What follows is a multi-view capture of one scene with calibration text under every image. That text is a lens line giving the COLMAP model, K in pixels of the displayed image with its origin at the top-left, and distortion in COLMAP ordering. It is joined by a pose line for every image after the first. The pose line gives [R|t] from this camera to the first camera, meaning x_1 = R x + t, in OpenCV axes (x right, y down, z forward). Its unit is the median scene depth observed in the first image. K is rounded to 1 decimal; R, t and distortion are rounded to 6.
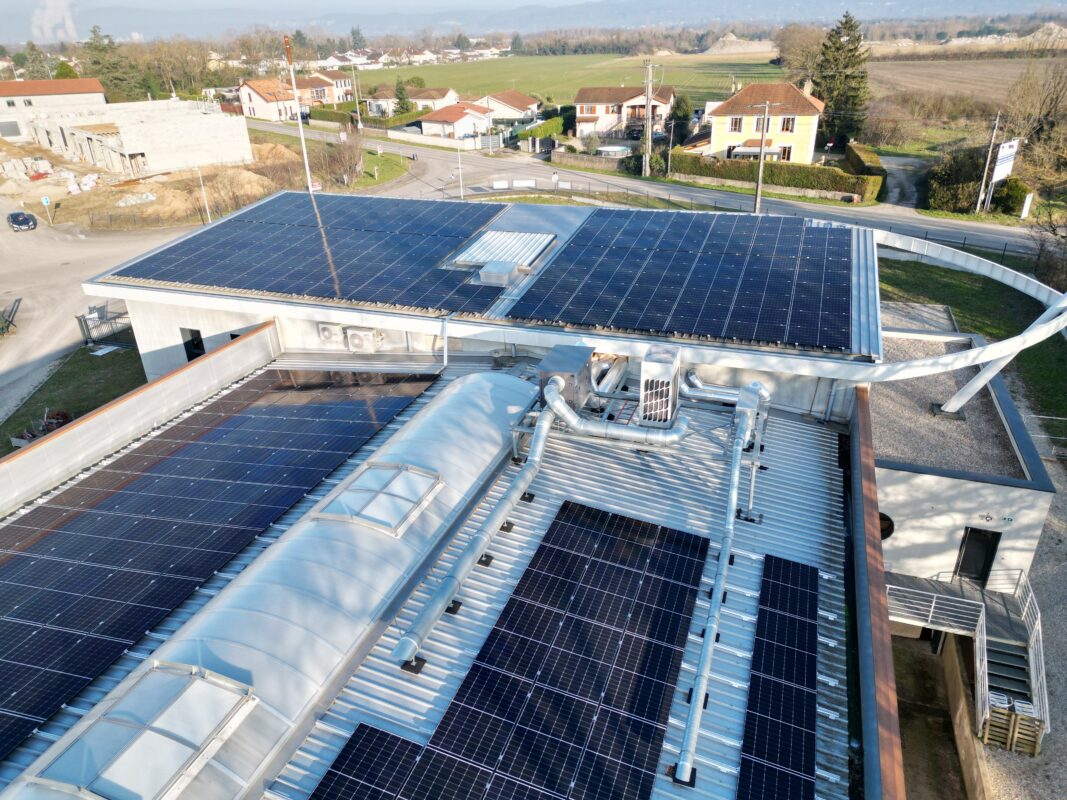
lens RADIAL K [[730.6, 0, 533.5], [0, 730.6, 400.0], [0, 0, 1]] dist [0.054984, -0.045396]
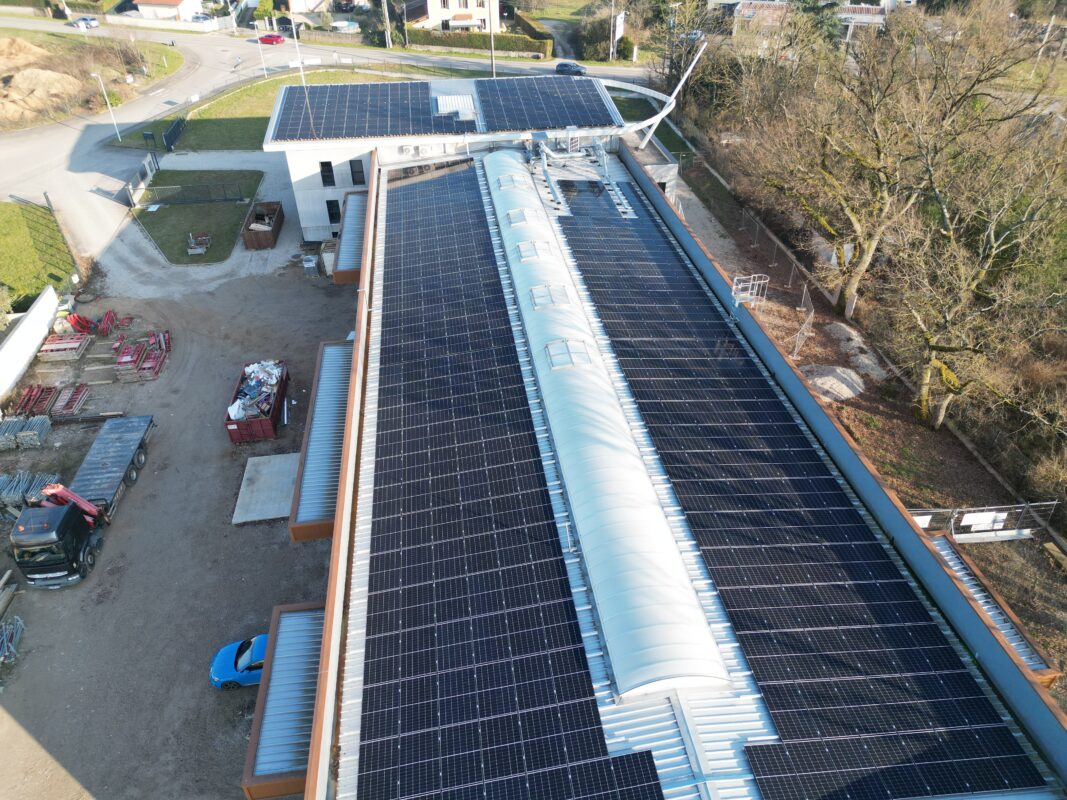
lens RADIAL K [[730.6, 0, 533.5], [0, 730.6, 400.0], [0, 0, 1]] dist [0.054984, -0.045396]
pose [[0.881701, -0.266230, 0.389519, -0.272299], [0.194188, 0.957188, 0.214666, 0.061037], [-0.429994, -0.113632, 0.895652, -0.338442]]
